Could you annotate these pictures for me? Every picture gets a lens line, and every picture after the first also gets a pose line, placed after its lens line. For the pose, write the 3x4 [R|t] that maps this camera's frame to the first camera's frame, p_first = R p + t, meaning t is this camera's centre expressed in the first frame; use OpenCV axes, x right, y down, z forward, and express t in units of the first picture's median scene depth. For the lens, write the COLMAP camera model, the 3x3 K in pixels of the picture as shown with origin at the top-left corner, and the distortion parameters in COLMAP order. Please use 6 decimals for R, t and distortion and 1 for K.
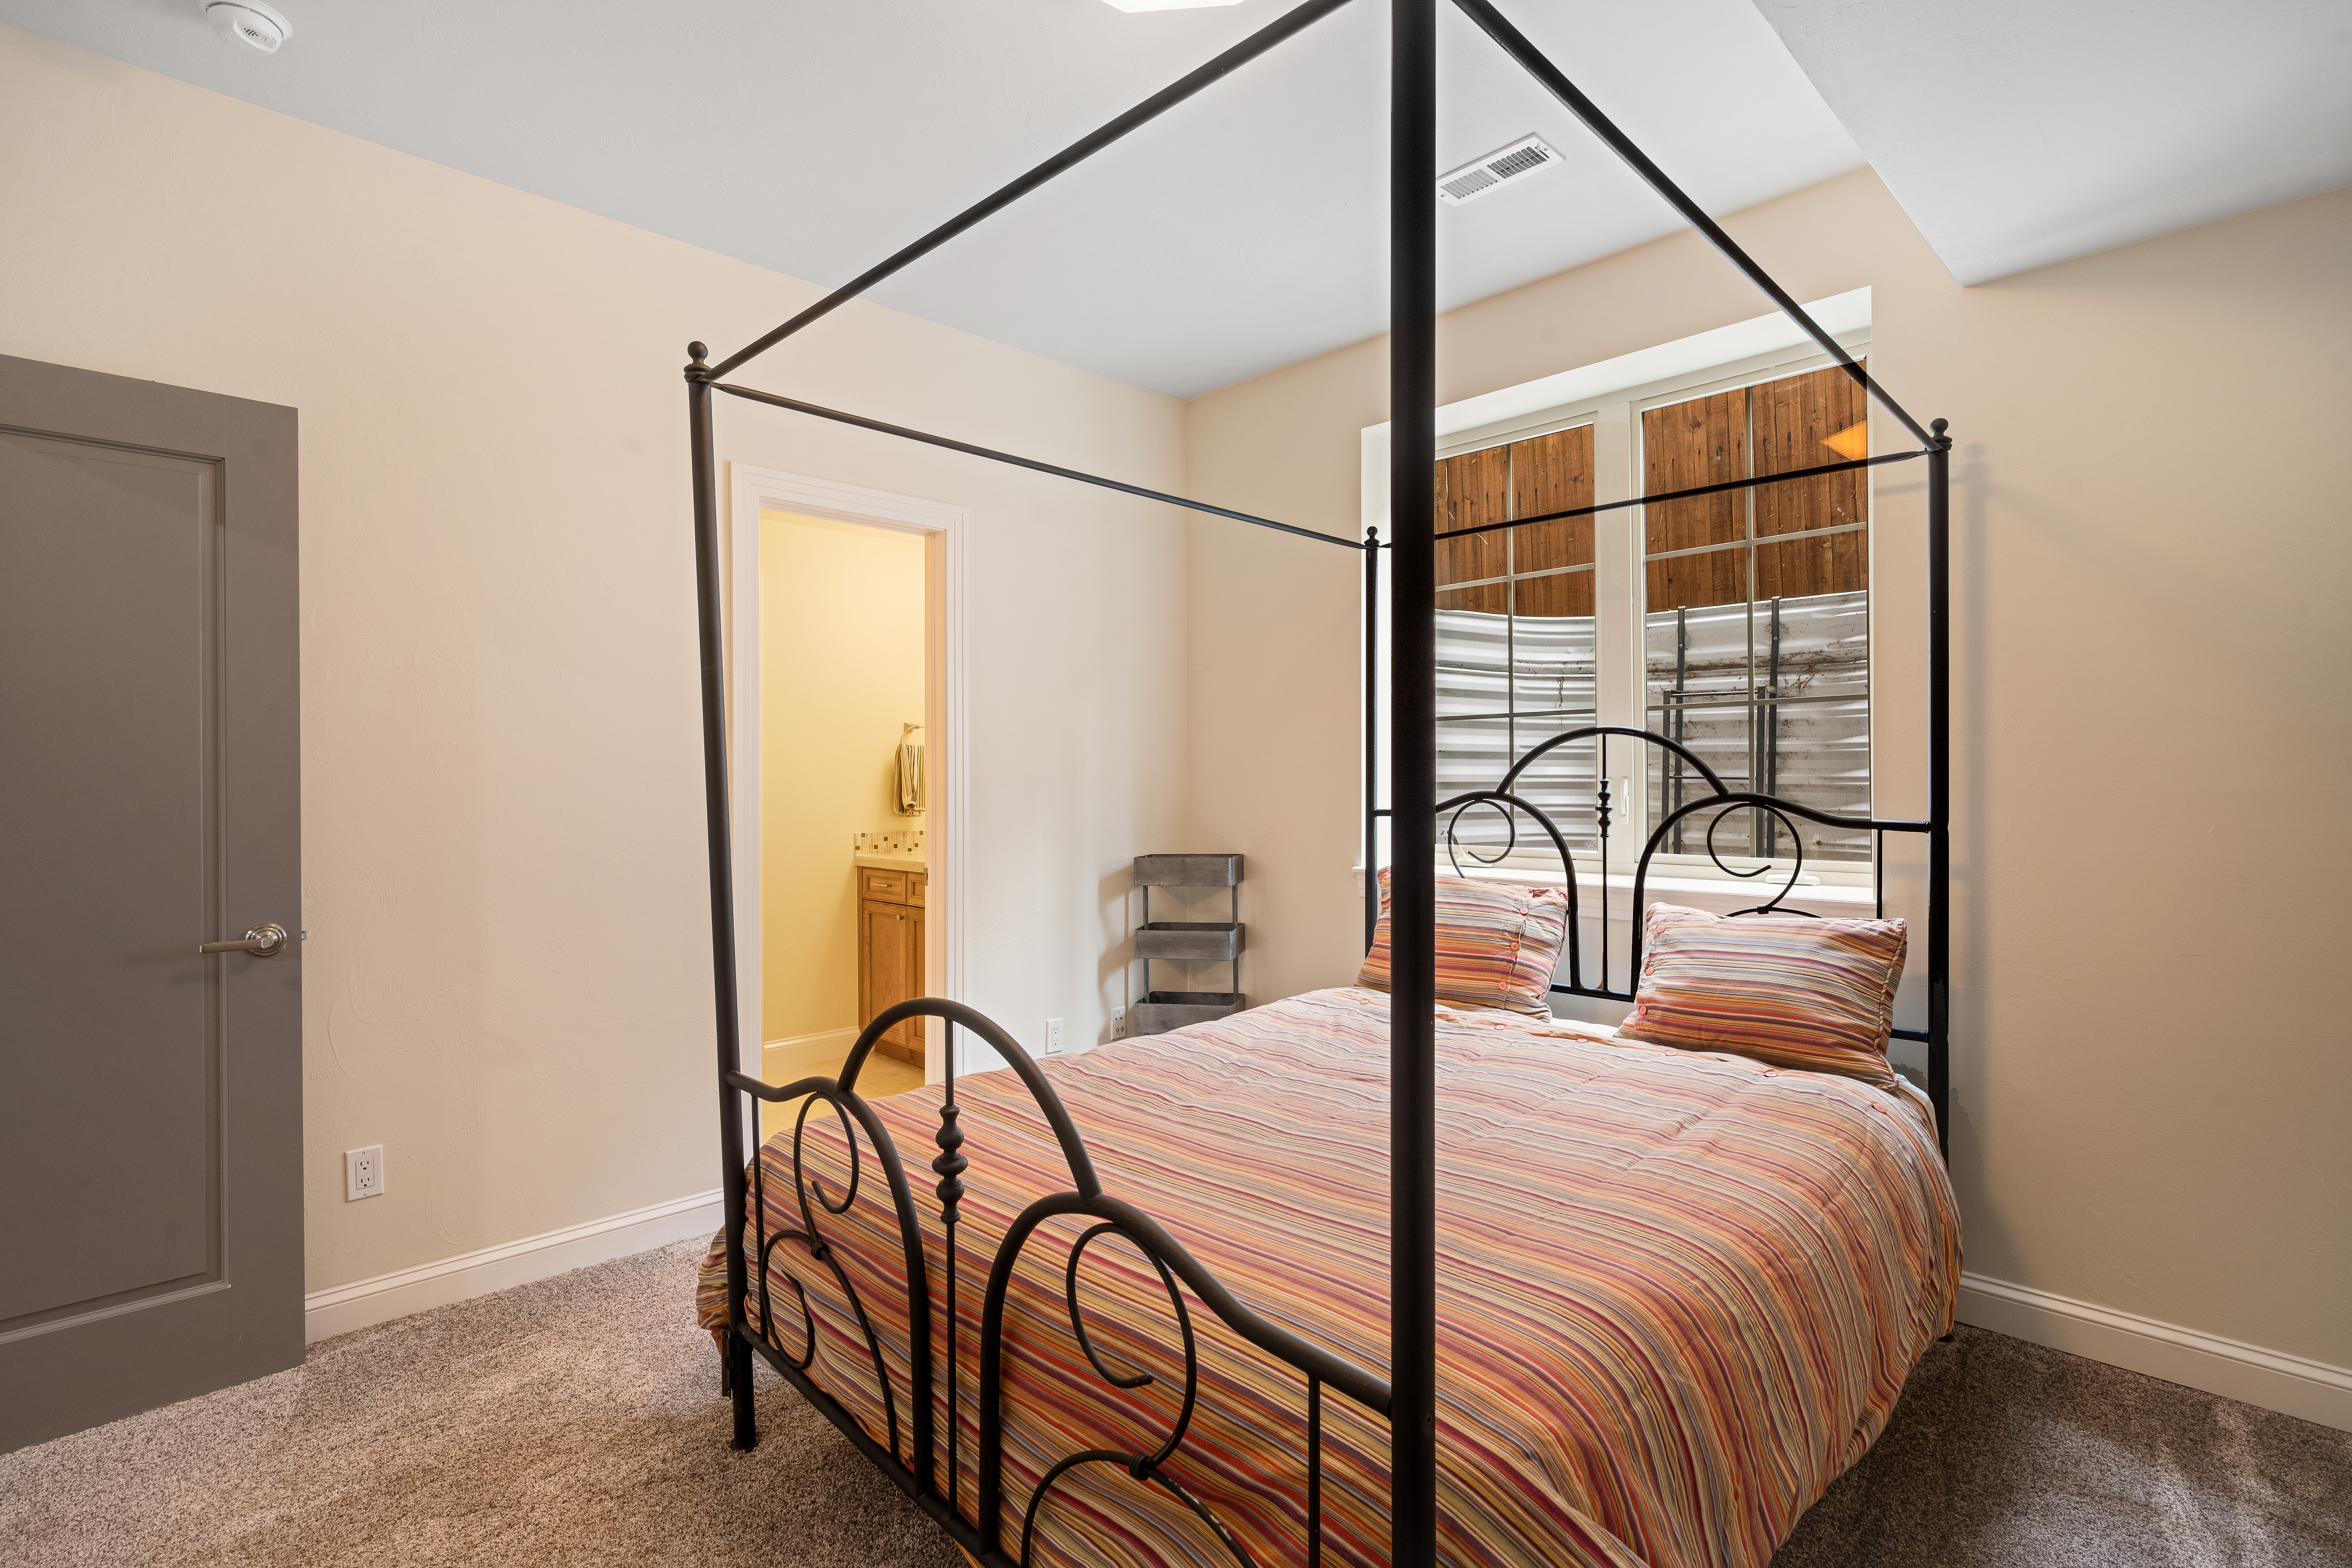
lens RADIAL K [[1123.2, 0, 1171.7], [0, 1123.2, 771.3], [0, 0, 1]] dist [-0.000386, -0.000010]
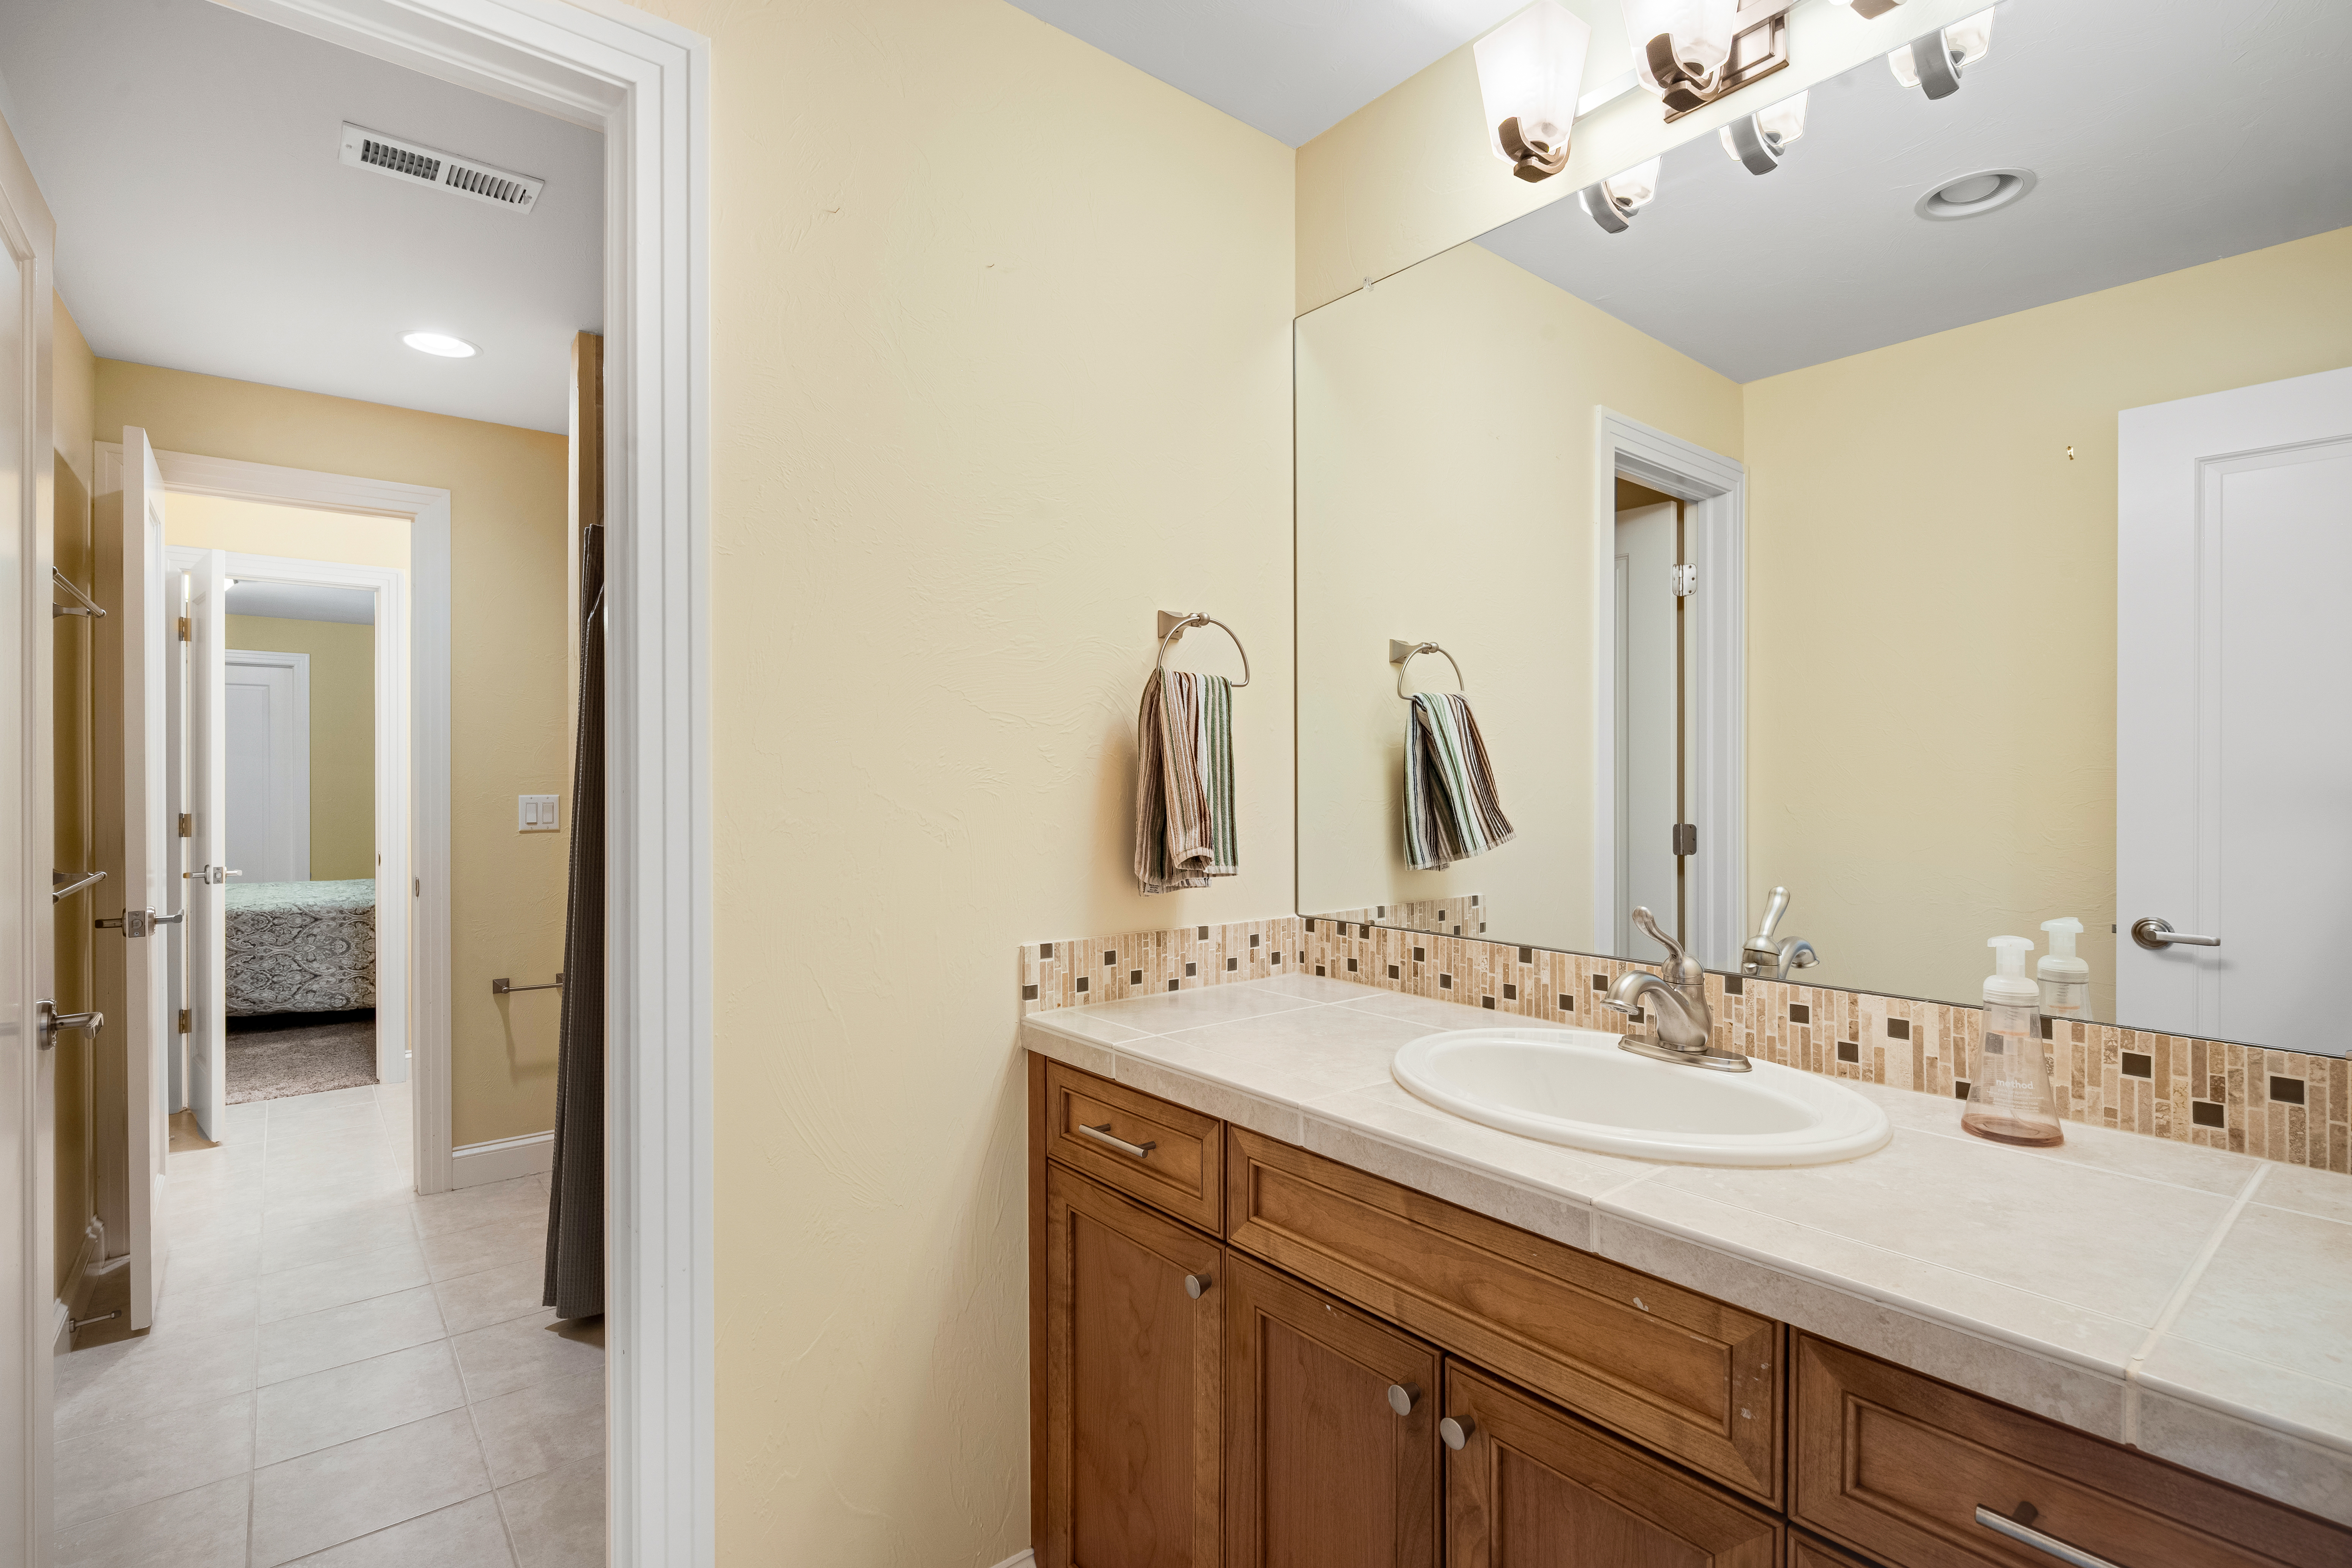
lens RADIAL K [[1108.7, 0, 1176.0], [0, 1108.7, 784.0], [0, 0, 1]] dist [-0.000654, -0.000133]
pose [[0.995802, -0.000131, -0.091533, -0.209647], [0.000322, 0.999998, 0.002069, 0.008613], [0.091533, -0.002090, 0.995800, 0.691477]]
